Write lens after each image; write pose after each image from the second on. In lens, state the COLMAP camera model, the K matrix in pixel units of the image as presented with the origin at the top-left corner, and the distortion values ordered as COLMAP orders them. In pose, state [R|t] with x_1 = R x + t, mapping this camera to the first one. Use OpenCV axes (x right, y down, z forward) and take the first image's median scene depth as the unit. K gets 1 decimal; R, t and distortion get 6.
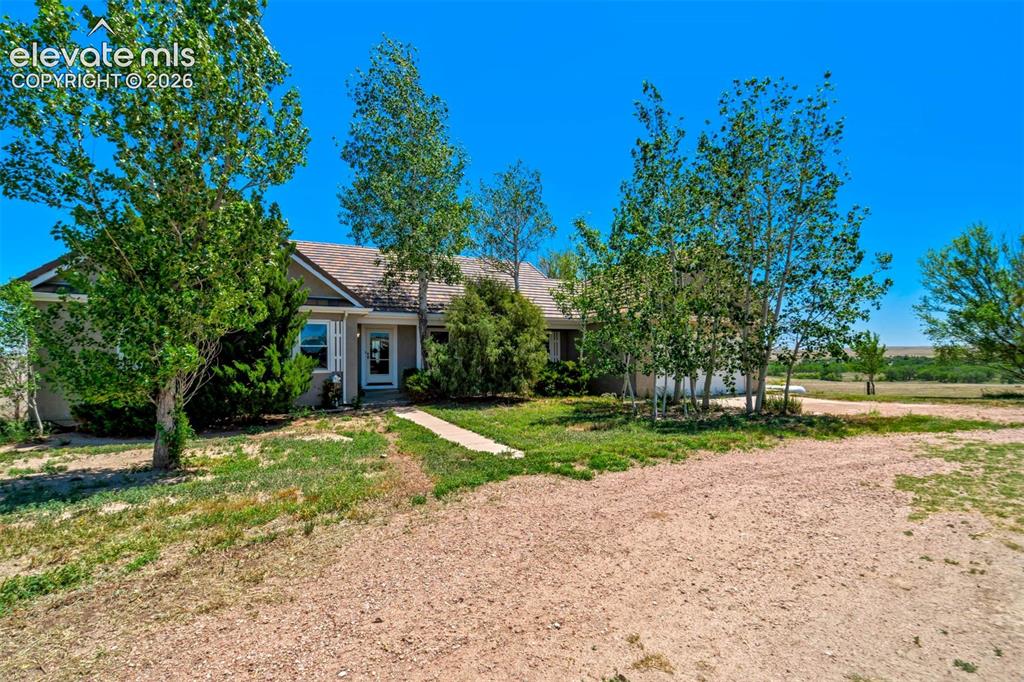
lens RADIAL K [[465.1, 0, 512.7], [0, 465.1, 343.2], [0, 0, 1]] dist [-0.003331, 0.001576]
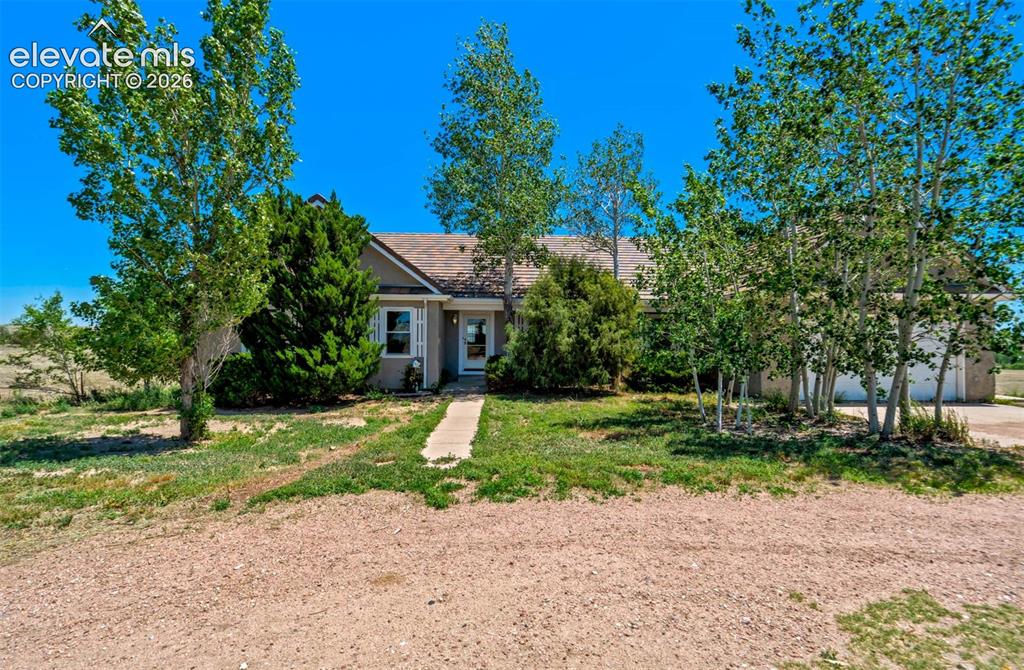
lens RADIAL K [[469.2, 0, 511.9], [0, 469.2, 331.4], [0, 0, 1]] dist [-0.015001, 0.001239]
pose [[0.923682, 0.005478, -0.383120, 0.212924], [-0.002086, 0.999955, 0.009267, -0.005804], [0.383153, -0.007760, 0.923652, 0.114570]]
